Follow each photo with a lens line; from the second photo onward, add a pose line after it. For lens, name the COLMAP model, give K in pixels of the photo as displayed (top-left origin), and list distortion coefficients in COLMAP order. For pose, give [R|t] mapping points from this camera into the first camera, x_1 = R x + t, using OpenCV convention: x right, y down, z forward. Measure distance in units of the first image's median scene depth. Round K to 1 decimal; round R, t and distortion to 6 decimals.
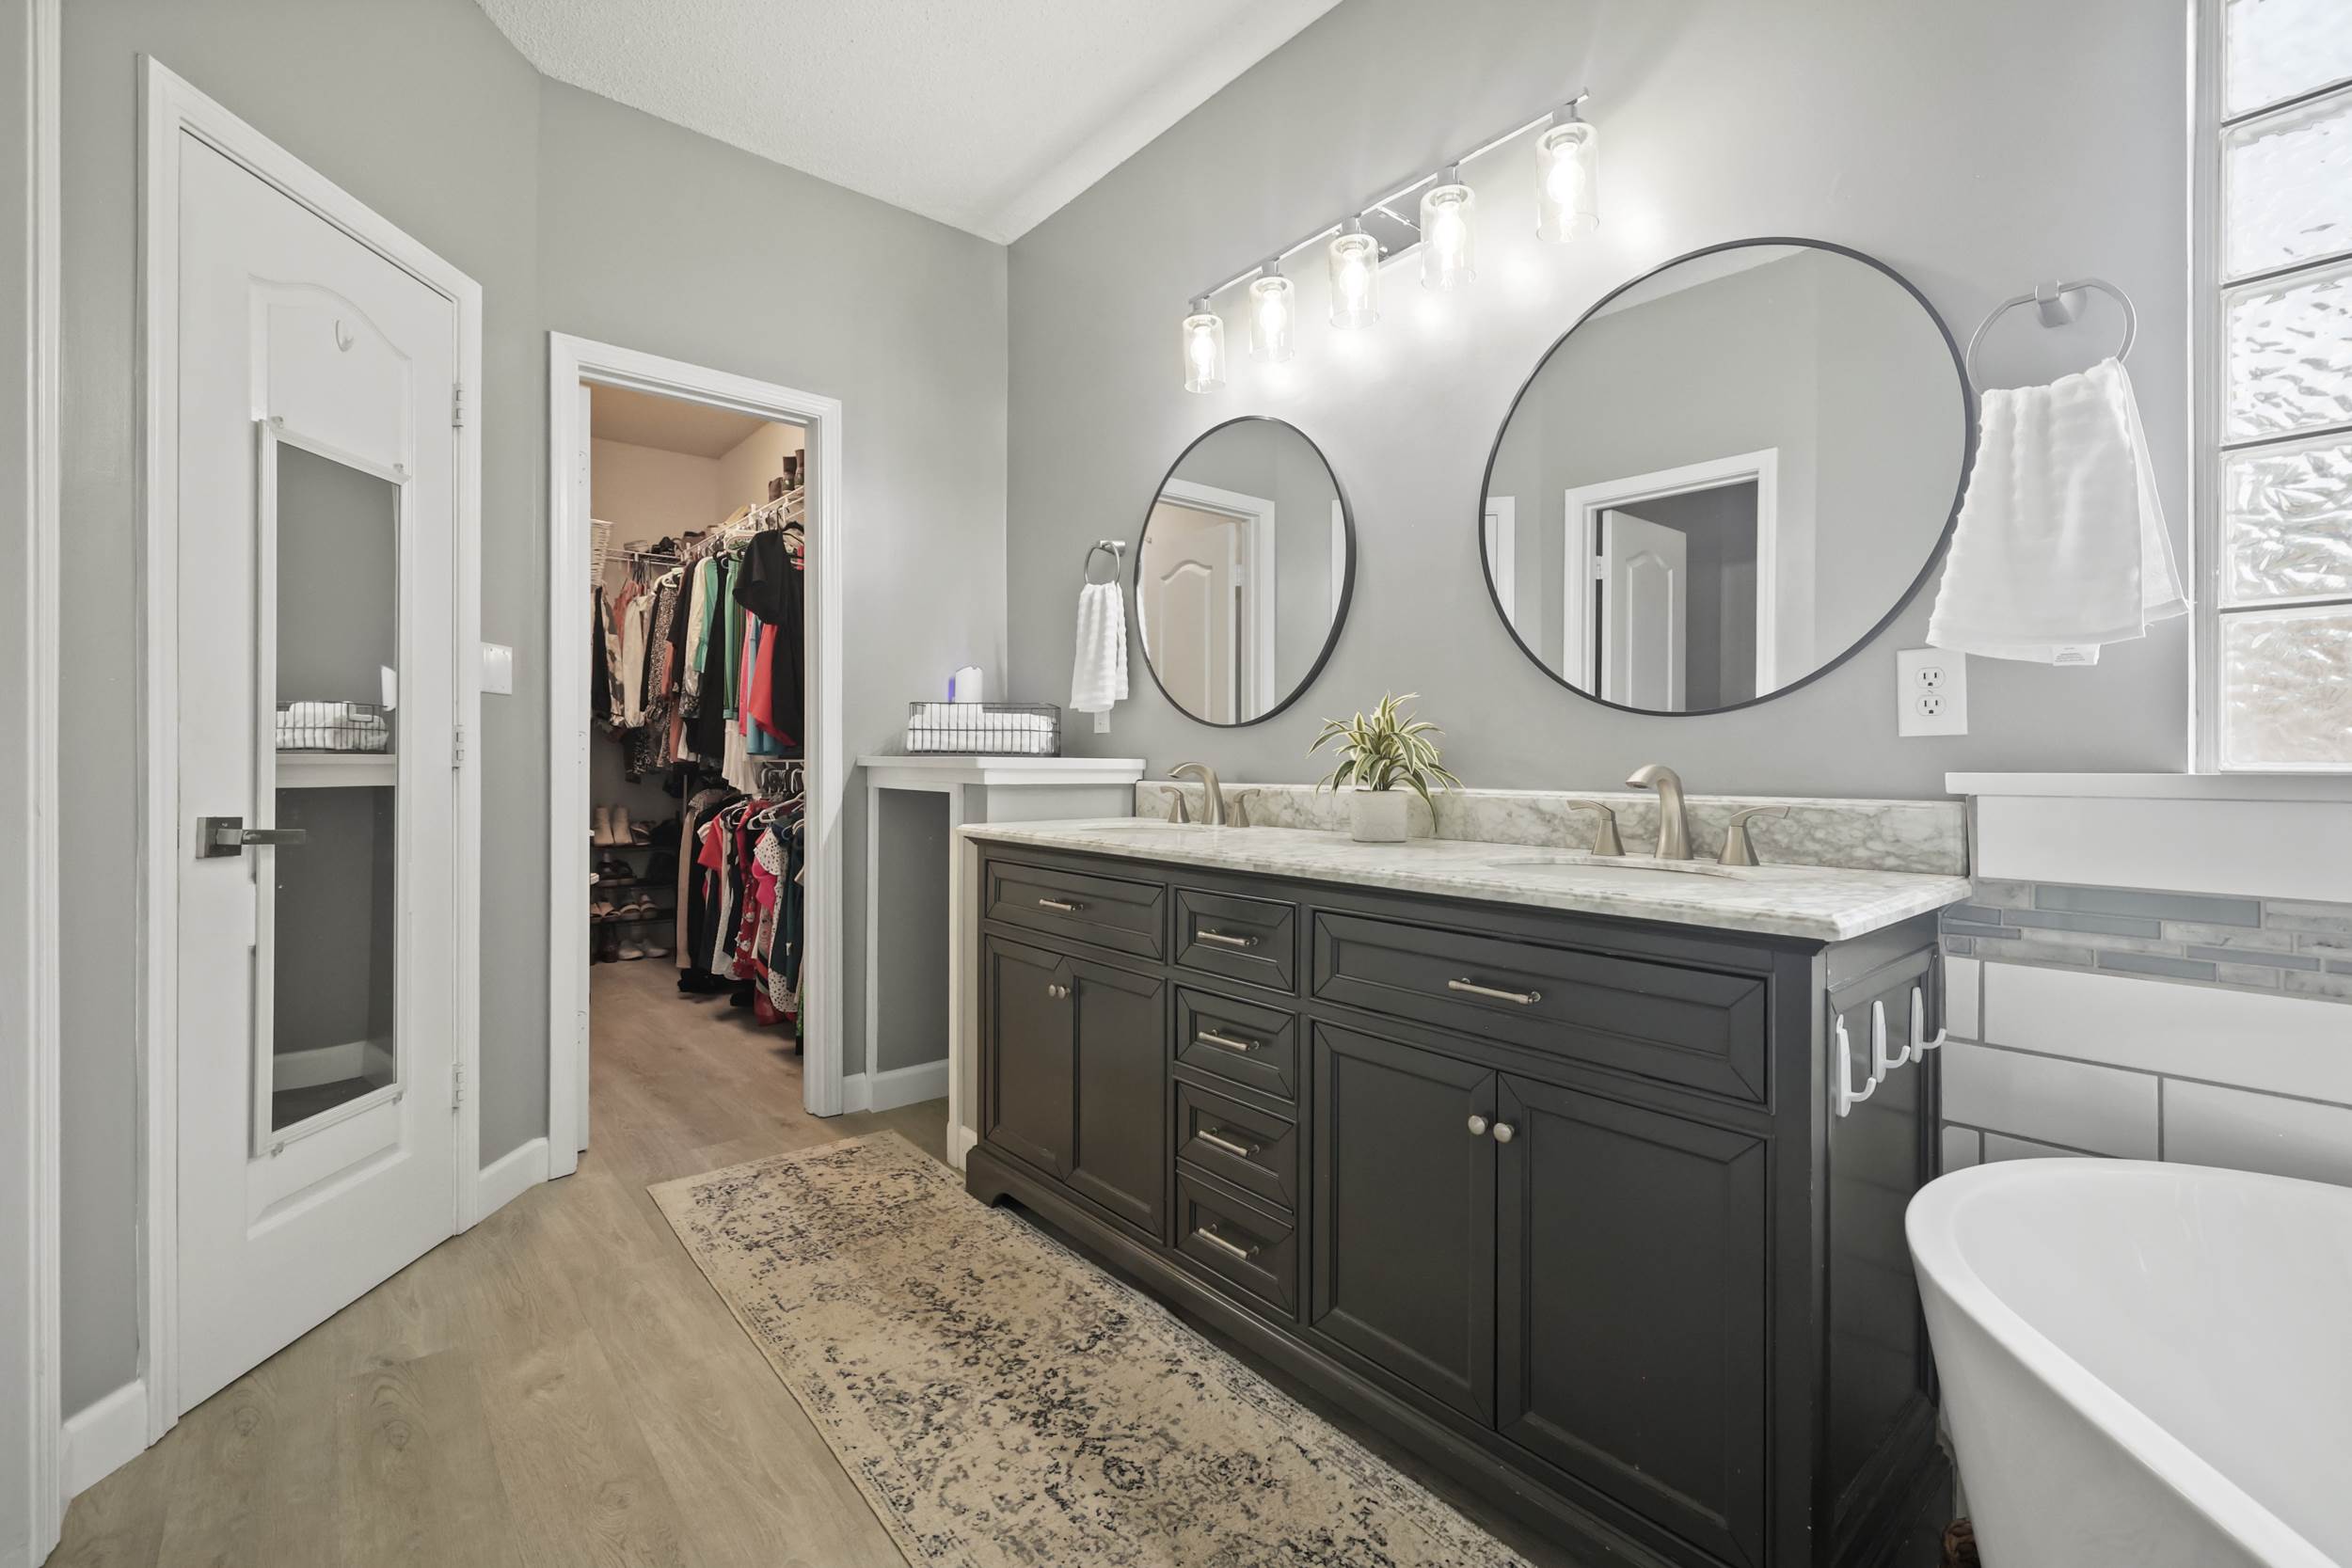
lens RADIAL K [[999.8, 0, 1166.3], [0, 999.8, 761.7], [0, 0, 1]] dist [0.000111, -0.000215]
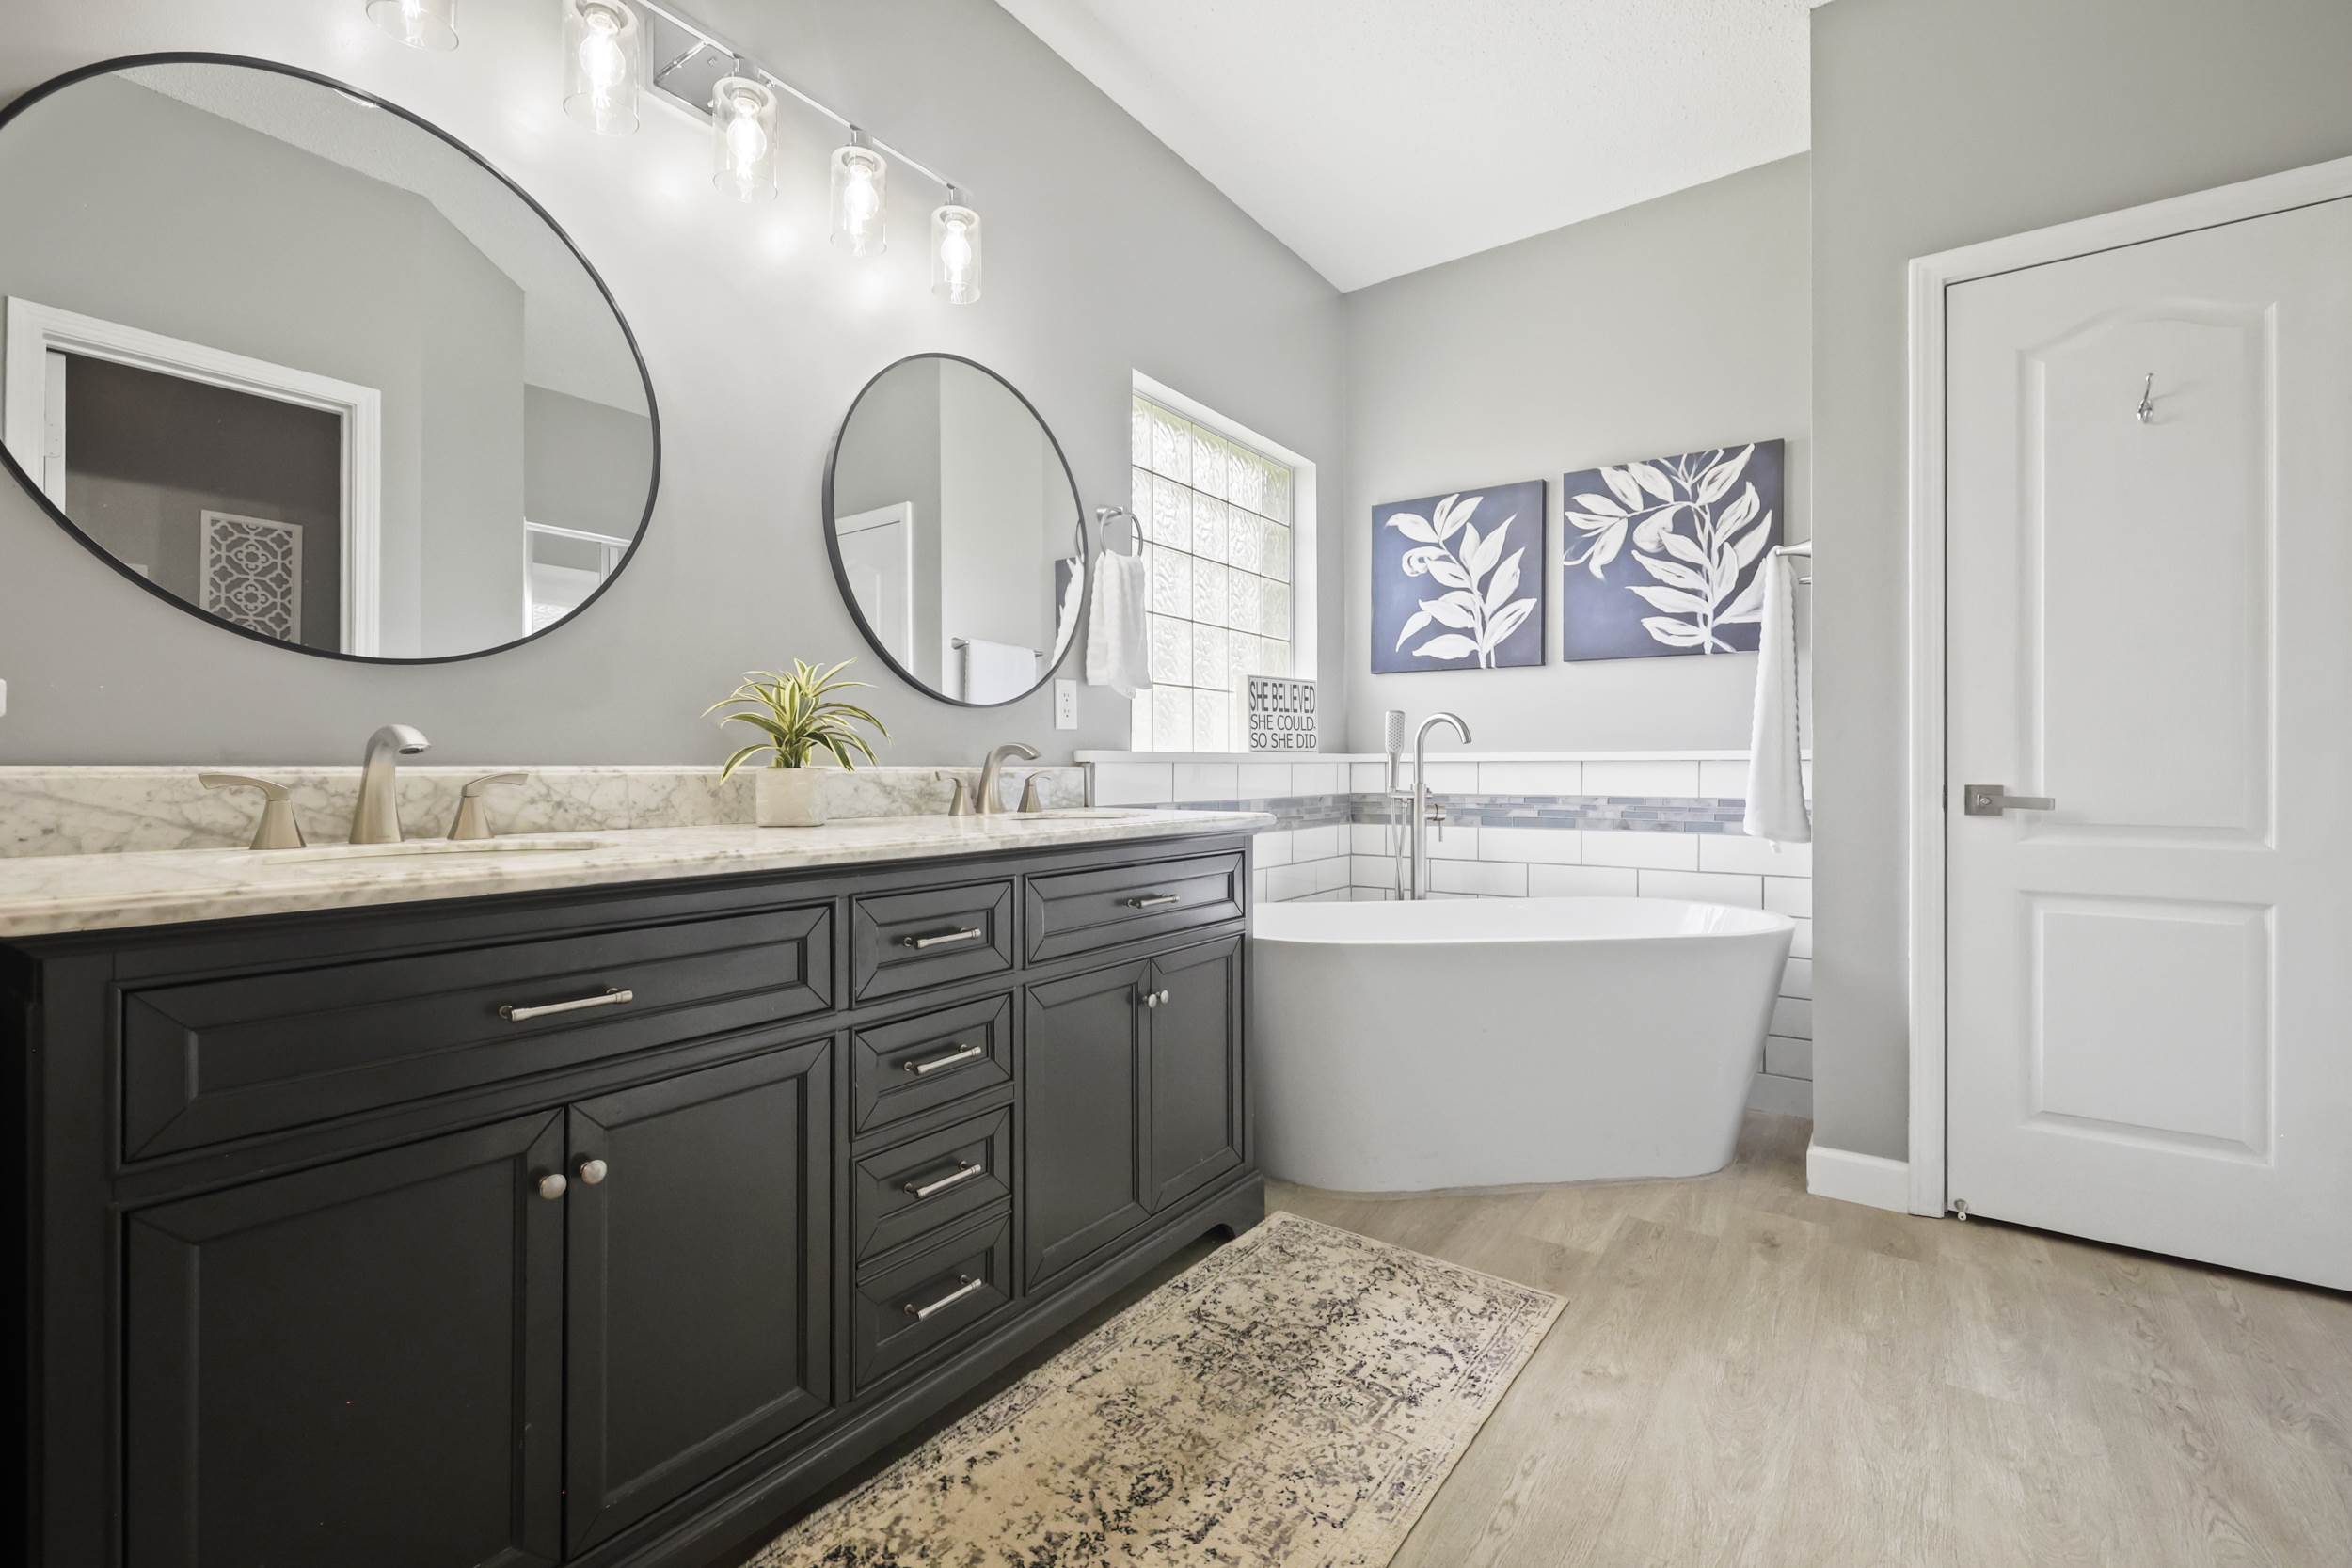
lens RADIAL K [[999.8, 0, 1166.3], [0, 999.8, 761.7], [0, 0, 1]] dist [0.000111, -0.000215]
pose [[-0.231094, 0.004989, 0.972919, -0.960706], [0.001345, 0.999988, -0.004808, 0.038181], [-0.972930, 0.000197, -0.231098, 1.205038]]
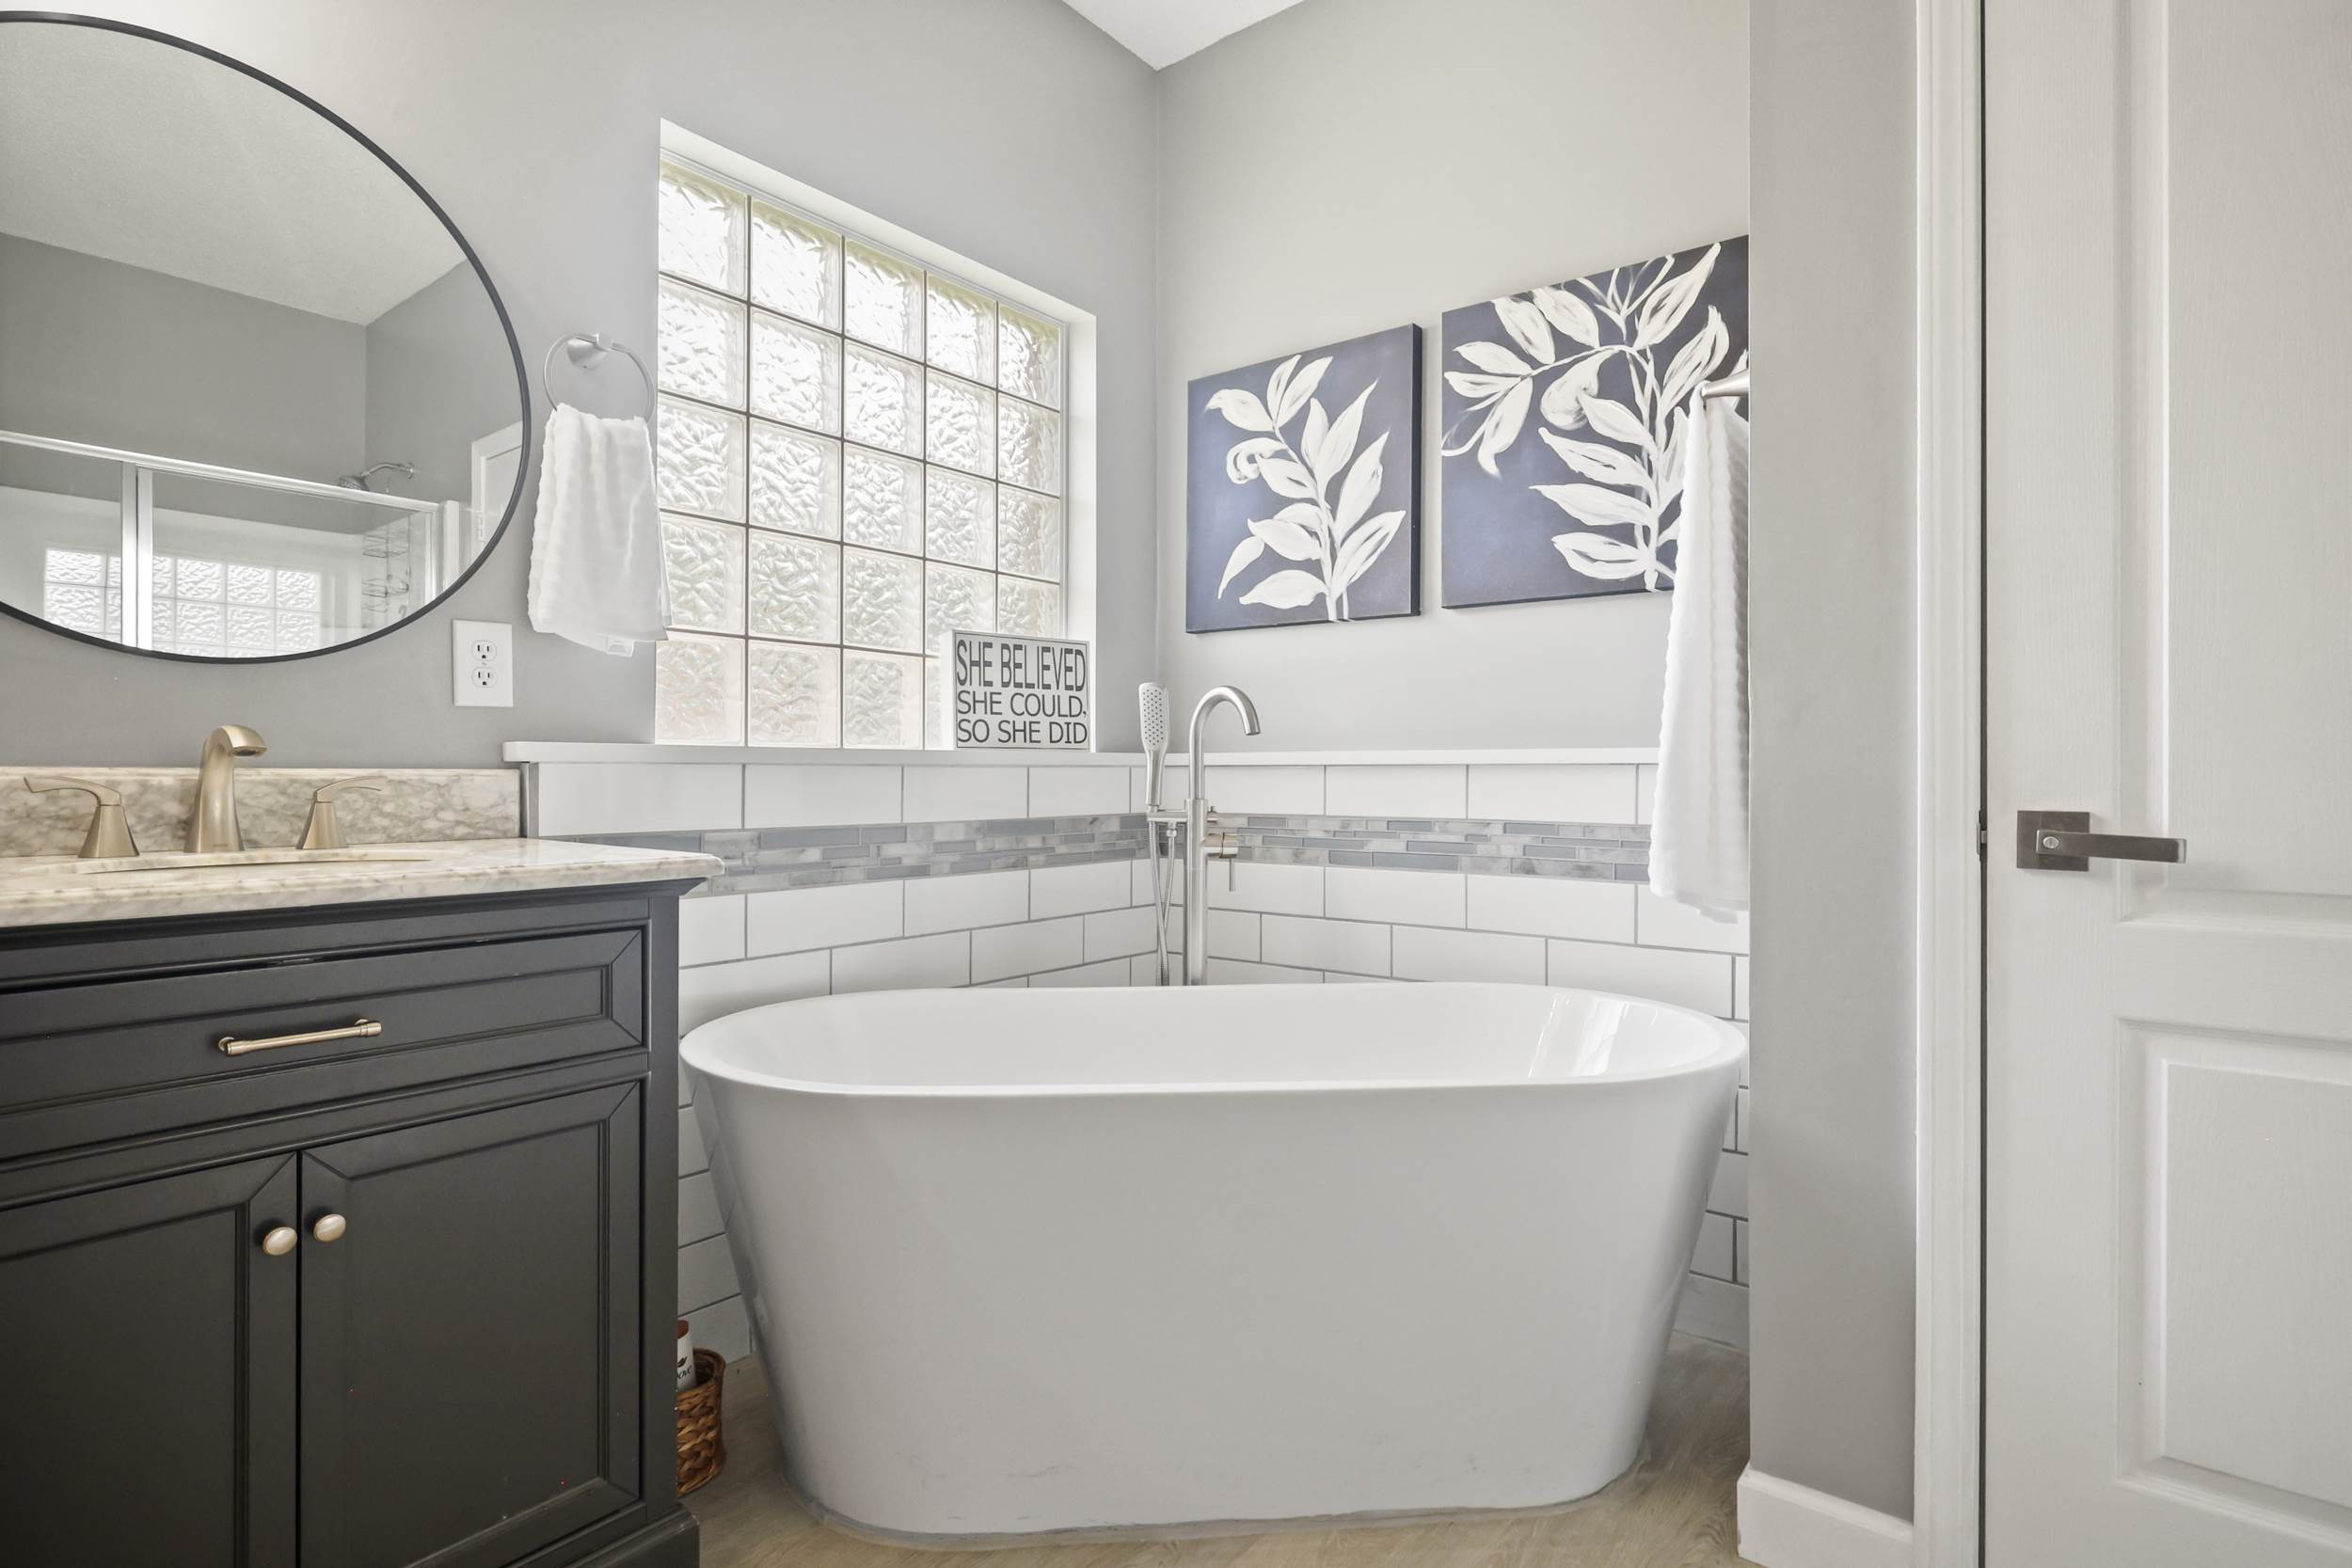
lens RADIAL K [[1161.6, 0, 1180.0], [0, 1161.6, 764.5], [0, 0, 1]] dist [-0.004158, -0.000133]
pose [[-0.194441, 0.007074, 0.980889, -0.538933], [-0.002529, 0.999967, -0.007713, 0.040643], [-0.980911, -0.003981, -0.194417, 0.513058]]
